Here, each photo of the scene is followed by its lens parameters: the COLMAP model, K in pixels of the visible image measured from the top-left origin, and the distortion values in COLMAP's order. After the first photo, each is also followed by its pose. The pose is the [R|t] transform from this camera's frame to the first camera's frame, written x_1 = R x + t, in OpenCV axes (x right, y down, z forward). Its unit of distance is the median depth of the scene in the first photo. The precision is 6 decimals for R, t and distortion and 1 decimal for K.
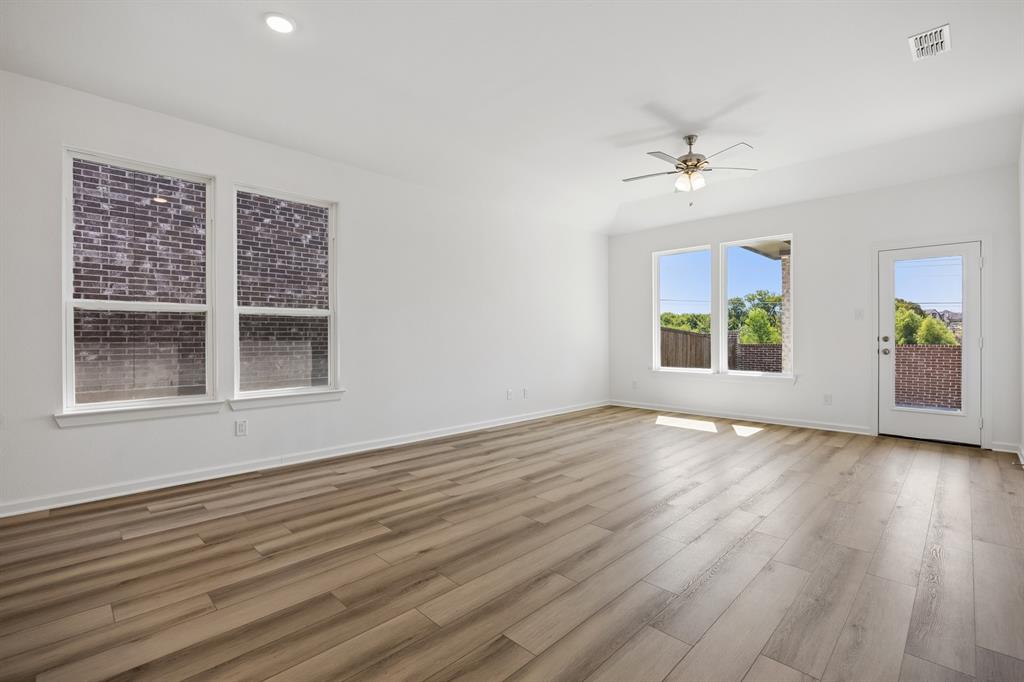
lens RADIAL K [[451.9, 0, 507.1], [0, 451.9, 337.5], [0, 0, 1]] dist [-0.003705, -0.000670]
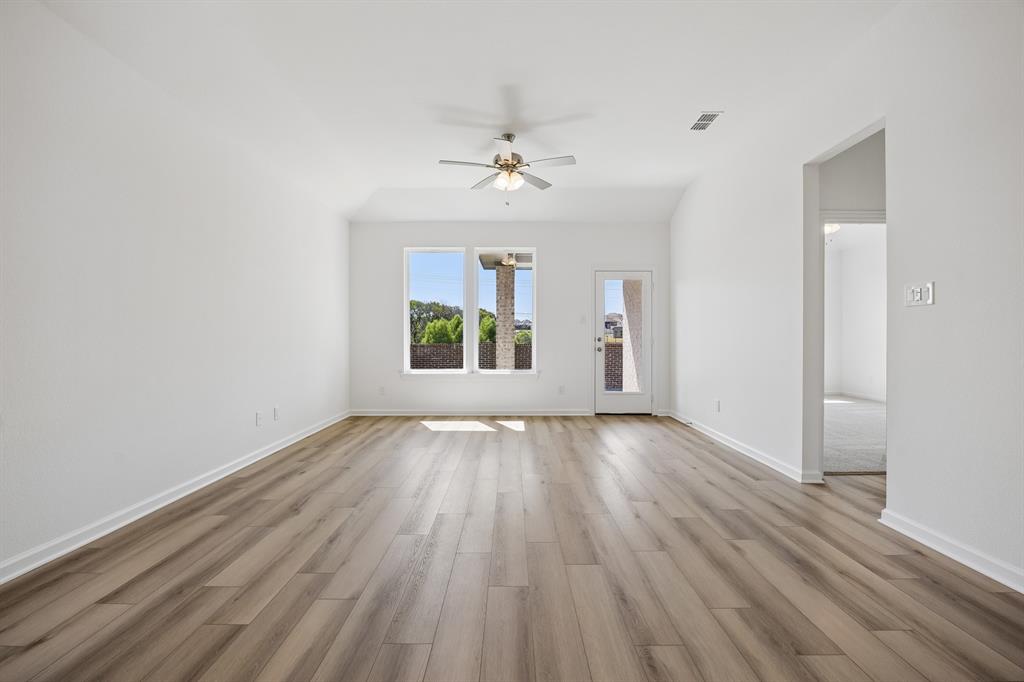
lens RADIAL K [[451.9, 0, 507.1], [0, 451.9, 337.5], [0, 0, 1]] dist [-0.003705, -0.000670]
pose [[0.710568, 0.001084, 0.703628, -0.269110], [-0.000297, 0.999999, -0.001240, -0.000911], [-0.703629, 0.000673, 0.710568, 0.276688]]
